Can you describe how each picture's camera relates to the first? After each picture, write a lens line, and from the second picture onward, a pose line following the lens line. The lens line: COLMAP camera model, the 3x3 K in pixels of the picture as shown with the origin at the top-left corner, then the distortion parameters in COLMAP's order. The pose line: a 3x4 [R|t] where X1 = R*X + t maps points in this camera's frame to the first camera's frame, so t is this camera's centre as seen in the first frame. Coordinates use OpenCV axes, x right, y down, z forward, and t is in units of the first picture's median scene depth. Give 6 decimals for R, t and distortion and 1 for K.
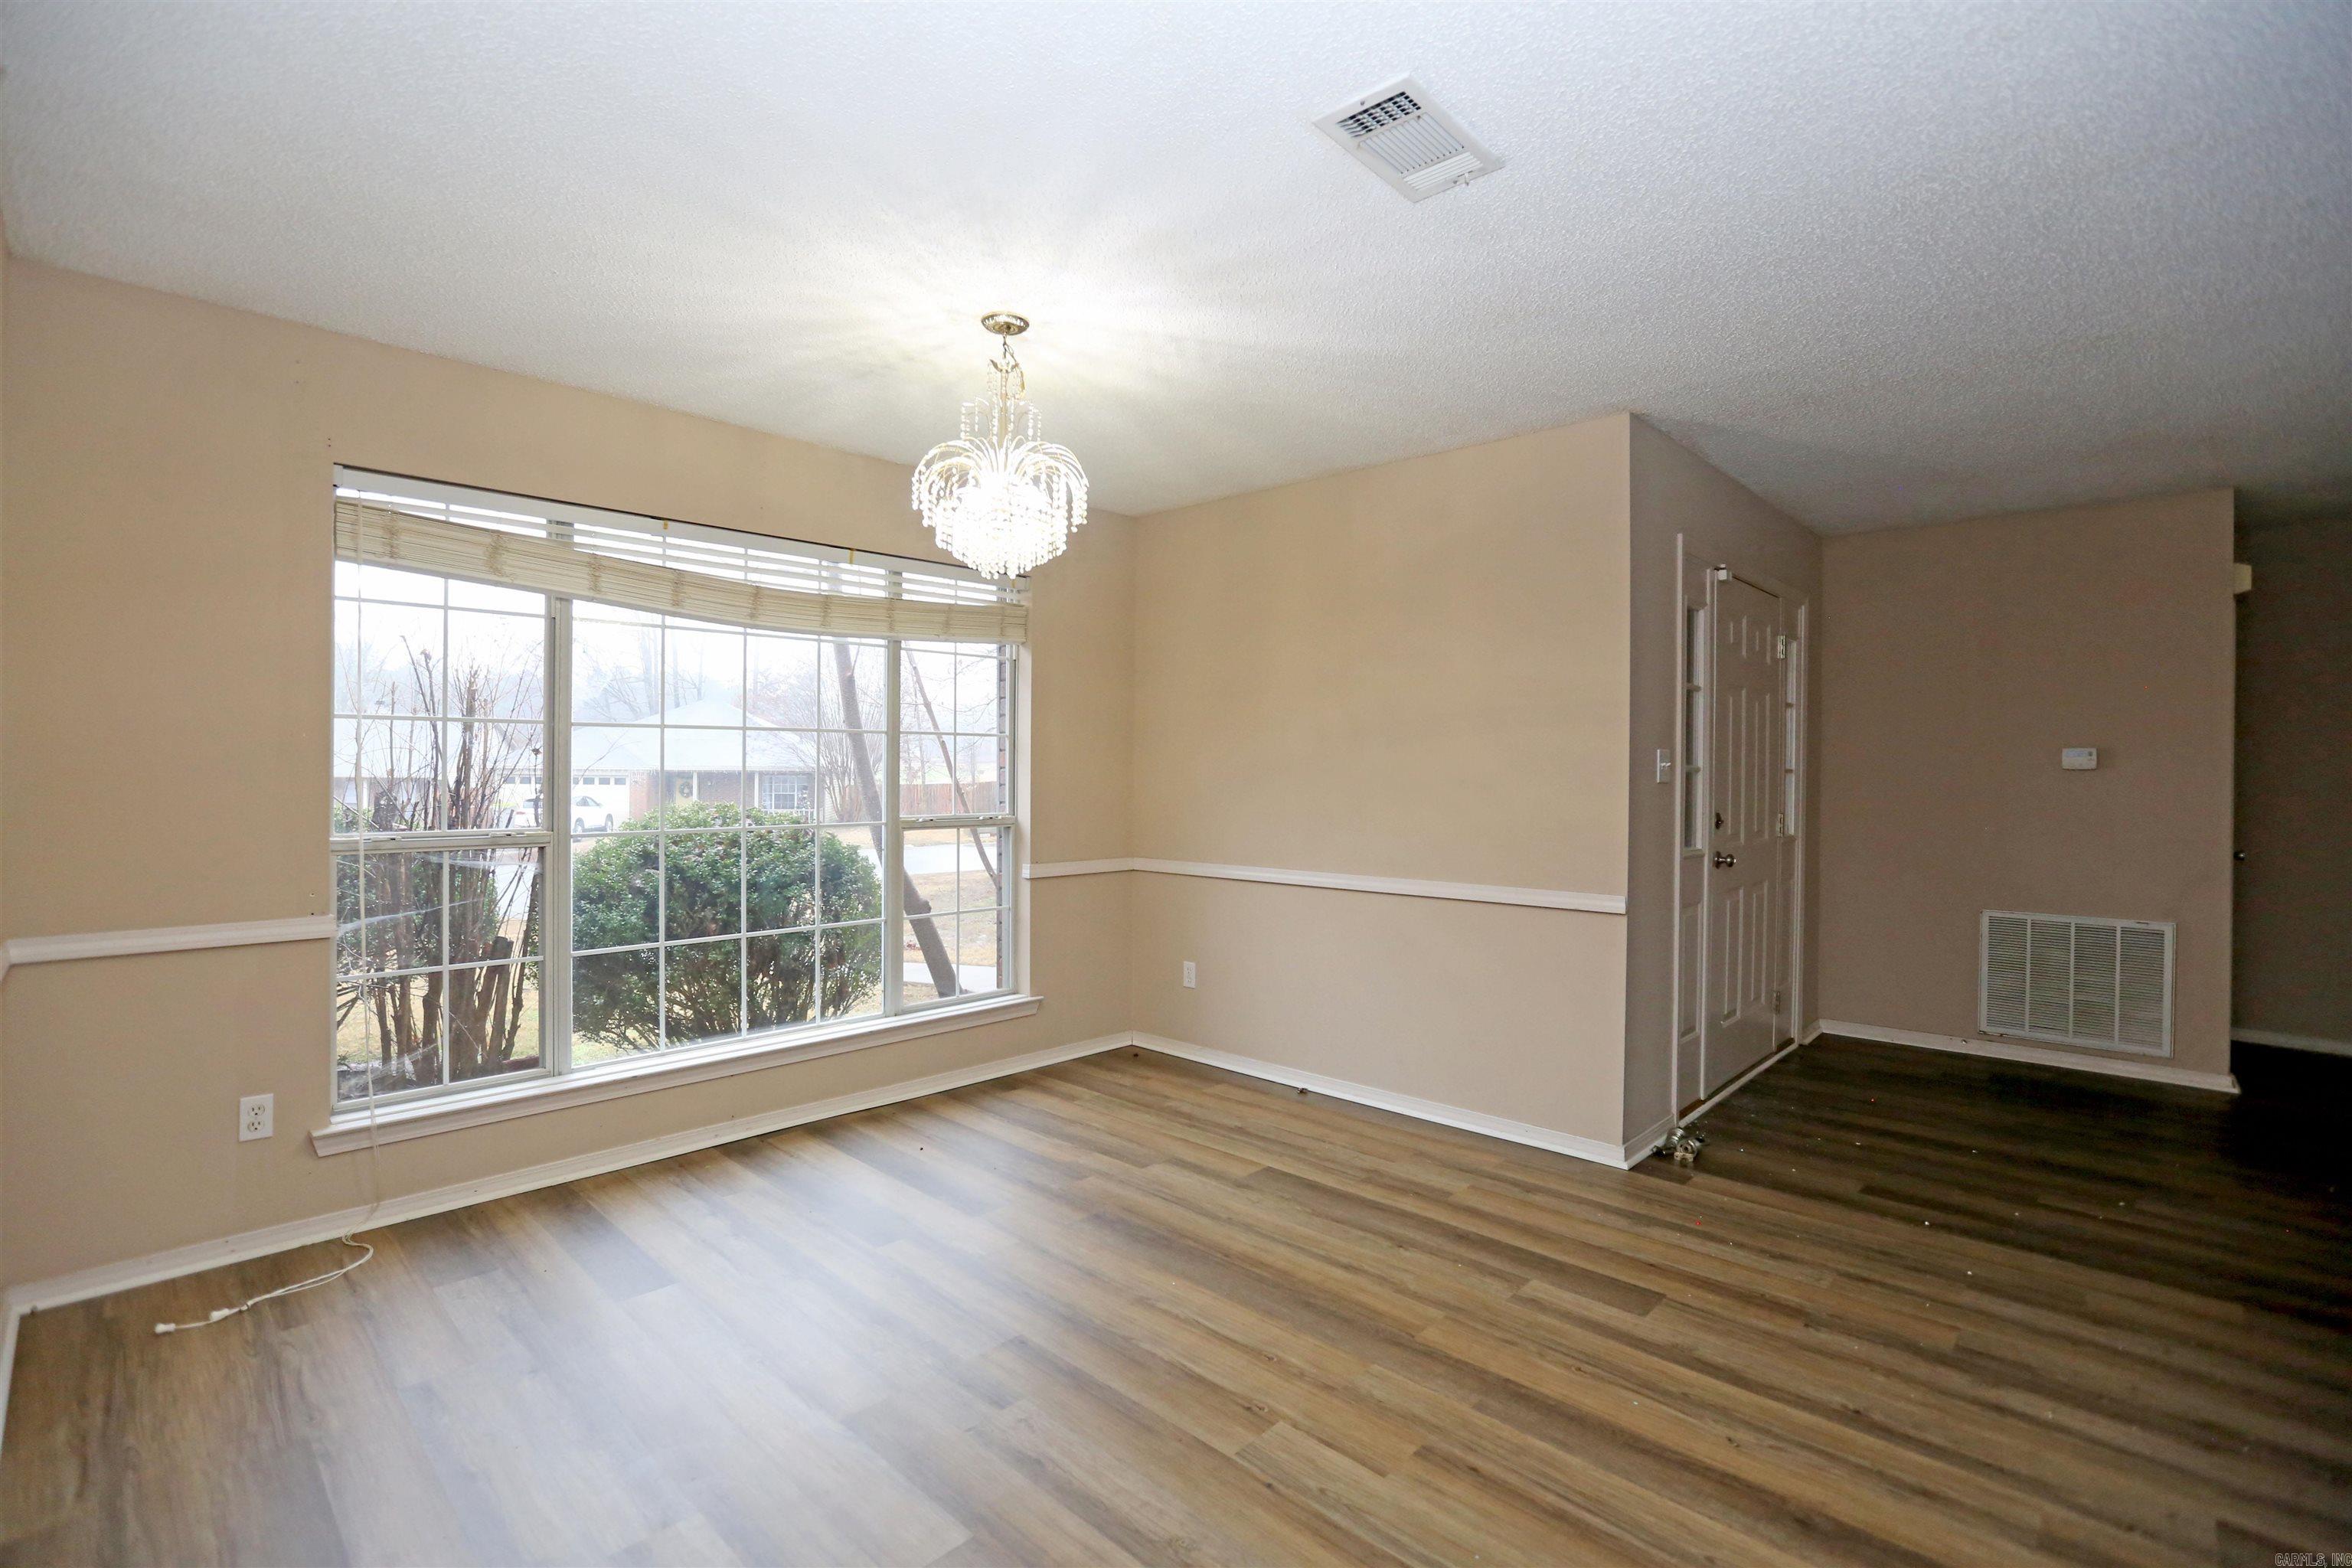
lens RADIAL K [[1067.2, 0, 1171.6], [0, 1067.2, 768.4], [0, 0, 1]] dist [-0.057558, 0.020843]
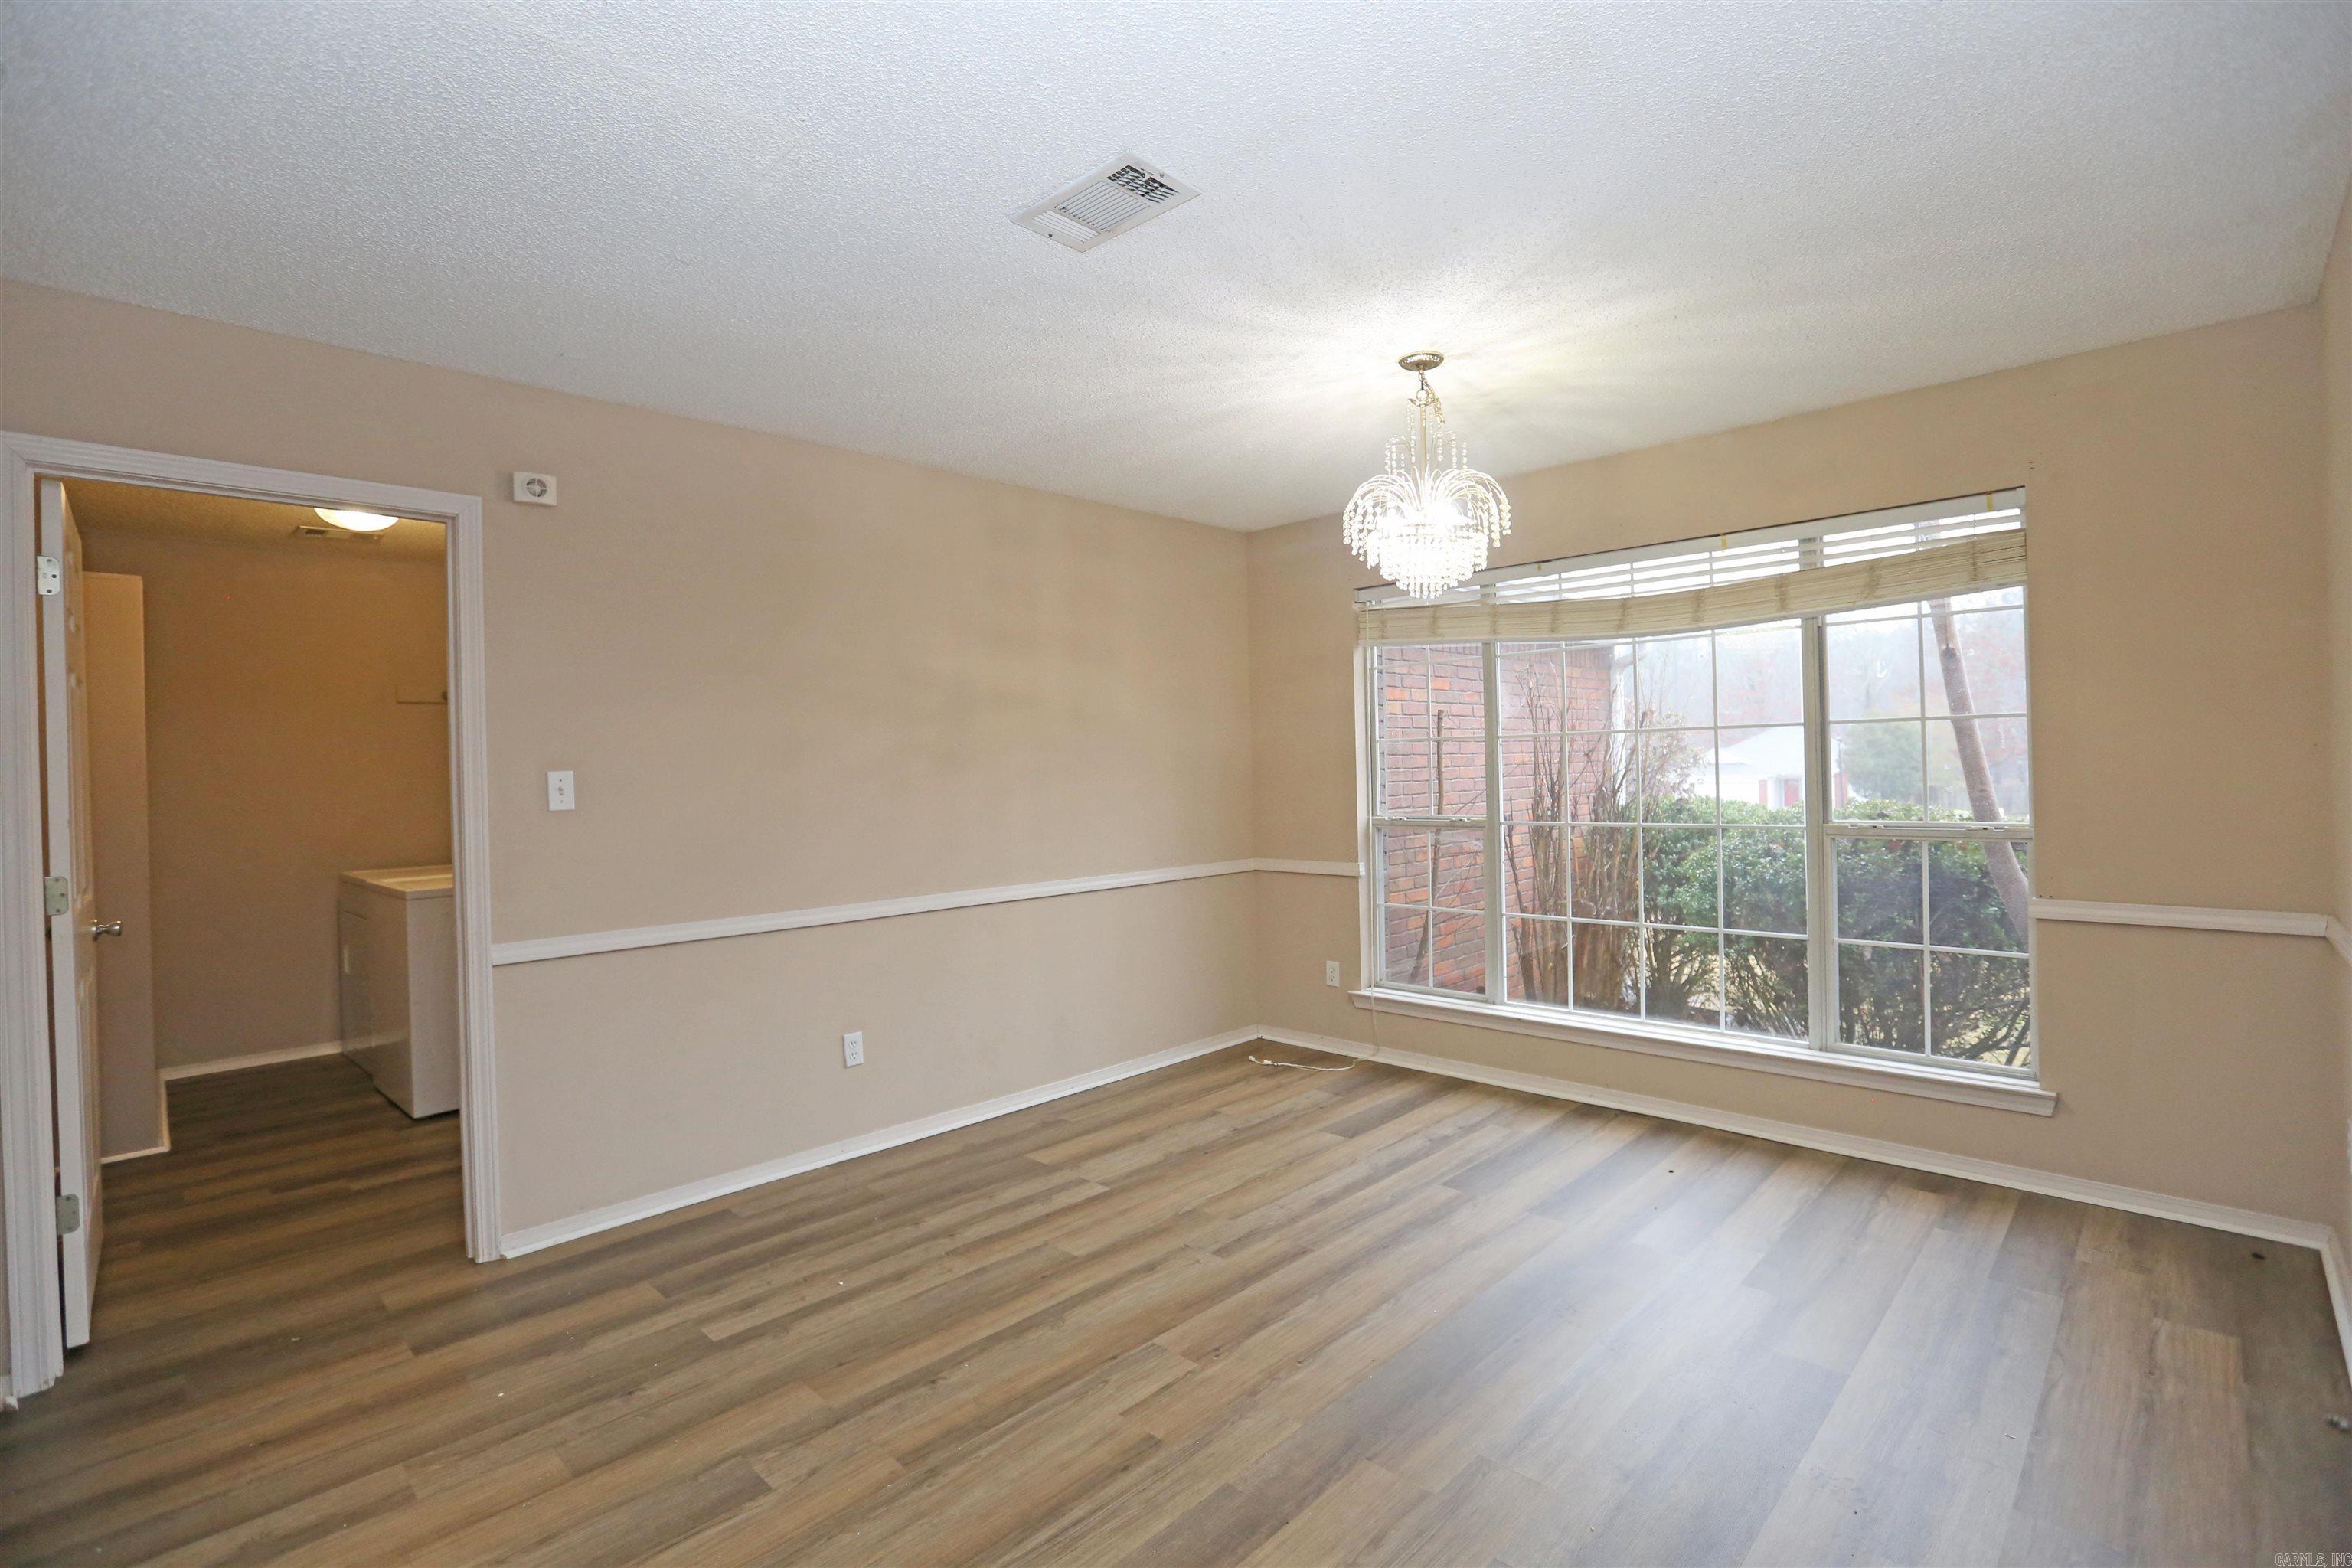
lens RADIAL K [[1067.2, 0, 1171.6], [0, 1067.2, 768.4], [0, 0, 1]] dist [-0.057558, 0.020843]
pose [[-0.011860, -0.007443, -0.999902, 0.742288], [0.020672, 0.999757, -0.007687, -0.002004], [0.999716, -0.020761, -0.011704, 0.603416]]
